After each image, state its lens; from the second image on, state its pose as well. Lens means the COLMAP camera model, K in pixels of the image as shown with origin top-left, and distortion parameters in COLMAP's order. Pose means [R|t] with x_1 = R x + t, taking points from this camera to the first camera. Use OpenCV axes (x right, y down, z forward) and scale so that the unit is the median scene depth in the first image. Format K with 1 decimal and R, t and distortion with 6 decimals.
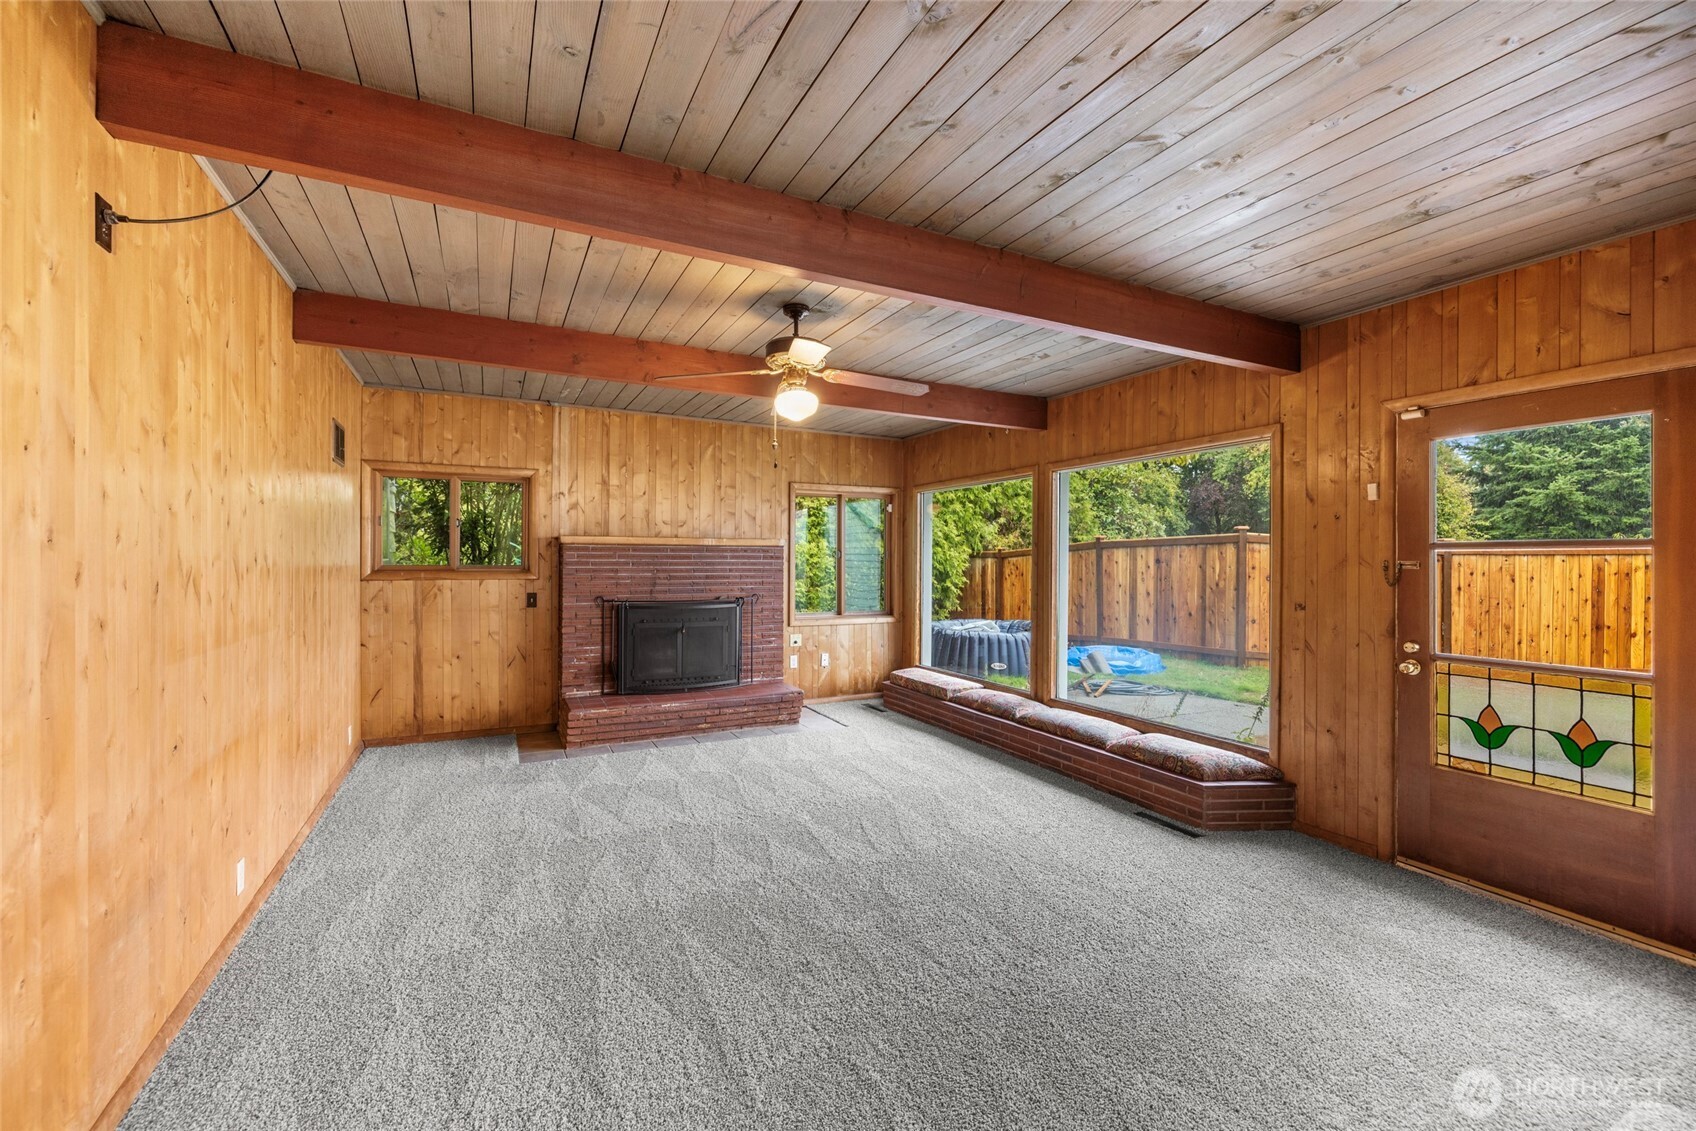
lens RADIAL K [[716.2, 0, 849.0], [0, 716.2, 557.6], [0, 0, 1]] dist [0.000180, -0.000248]
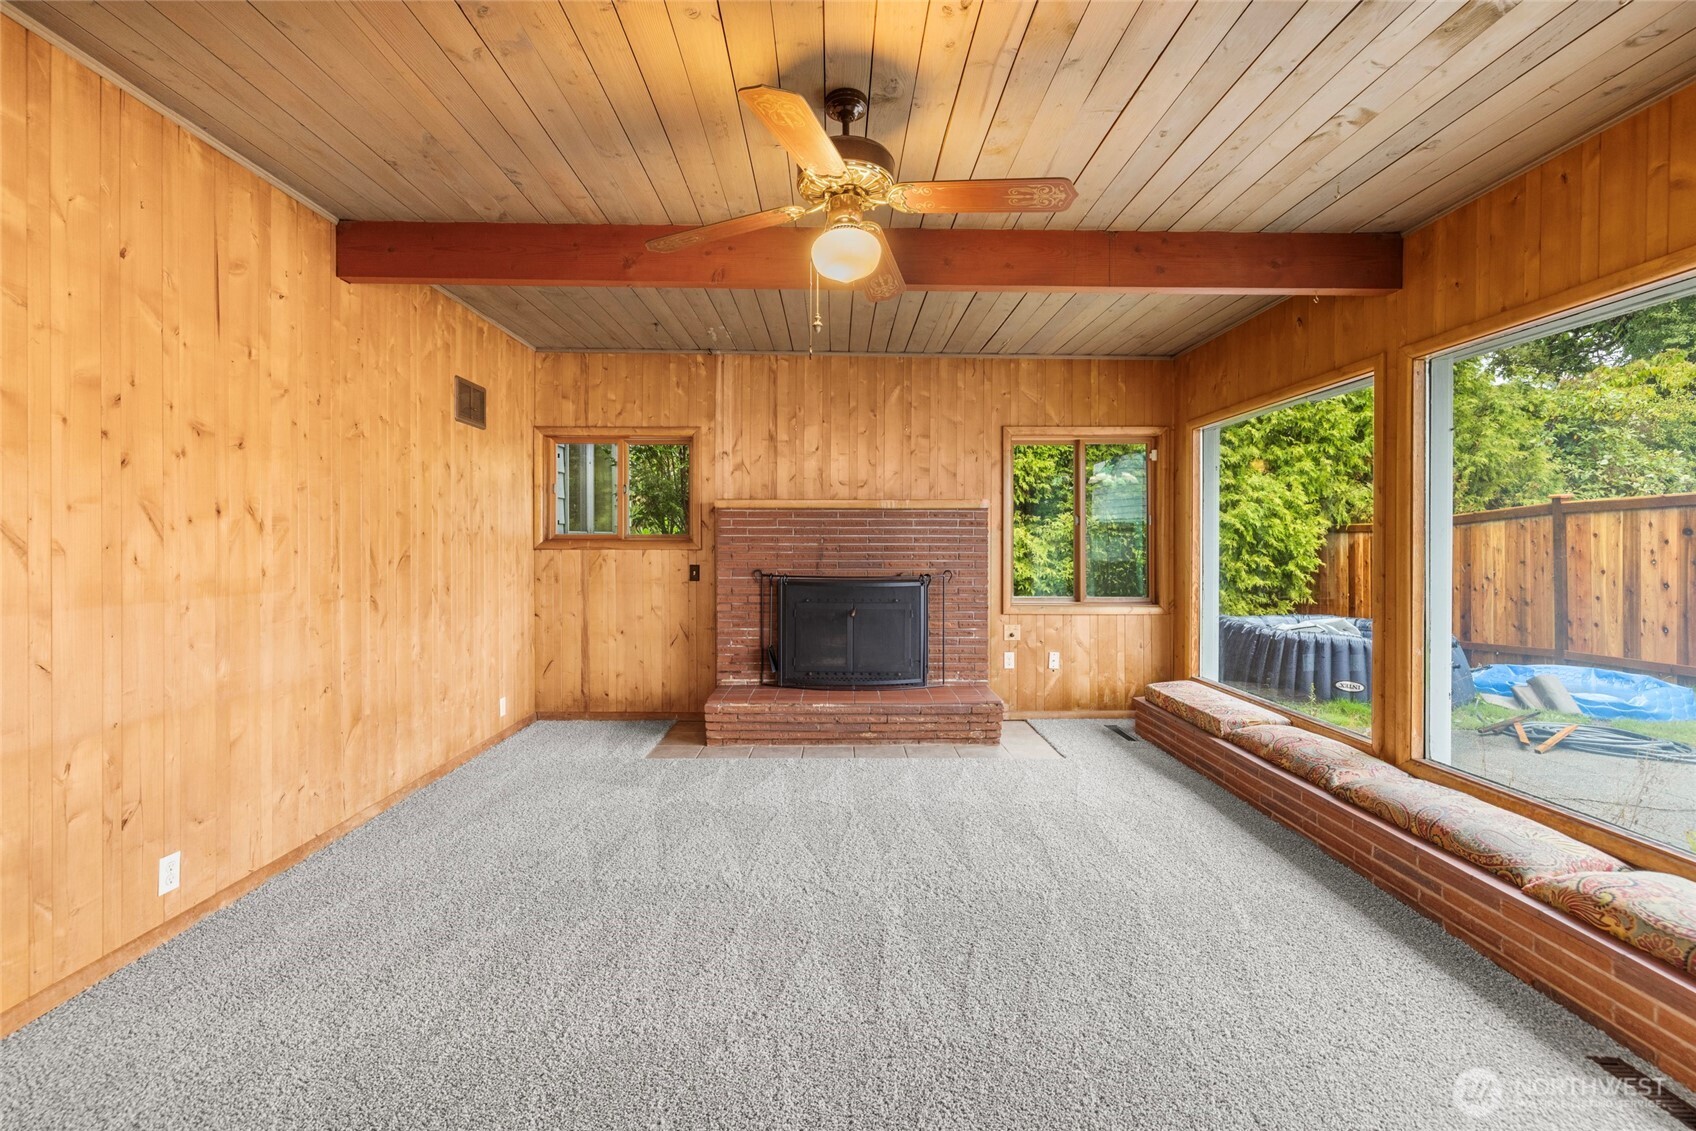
lens RADIAL K [[730.0, 0, 832.1], [0, 730.0, 541.6], [0, 0, 1]] dist [0.001157, 0.000527]
pose [[0.896025, -0.004083, -0.443986, 0.117581], [0.004057, 0.999991, -0.001007, 0.021557], [0.443986, -0.000899, 0.896033, 0.254451]]
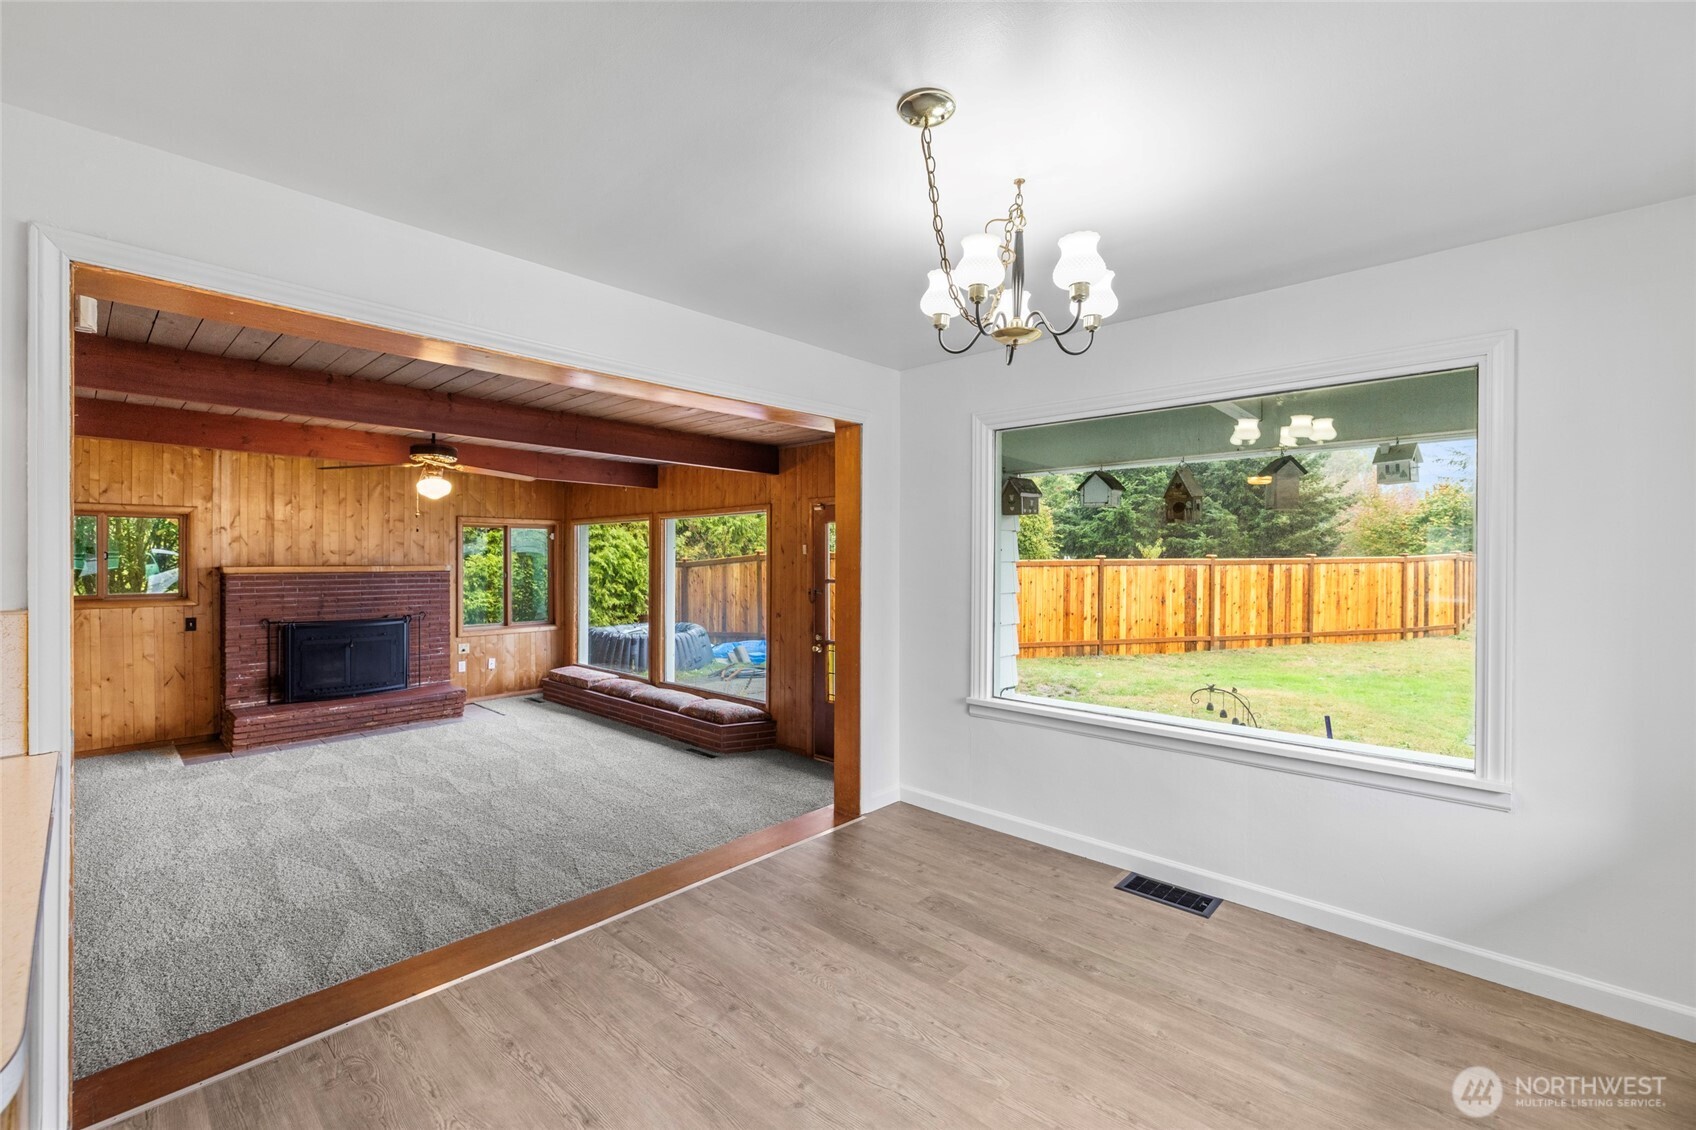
lens RADIAL K [[709.5, 0, 836.8], [0, 709.5, 559.9], [0, 0, 1]] dist [-0.000829, -0.000024]
pose [[0.937297, -0.004739, 0.348499, 0.113920], [0.002923, 0.999979, 0.005738, -0.043810], [-0.348519, -0.004360, 0.937292, -0.380130]]
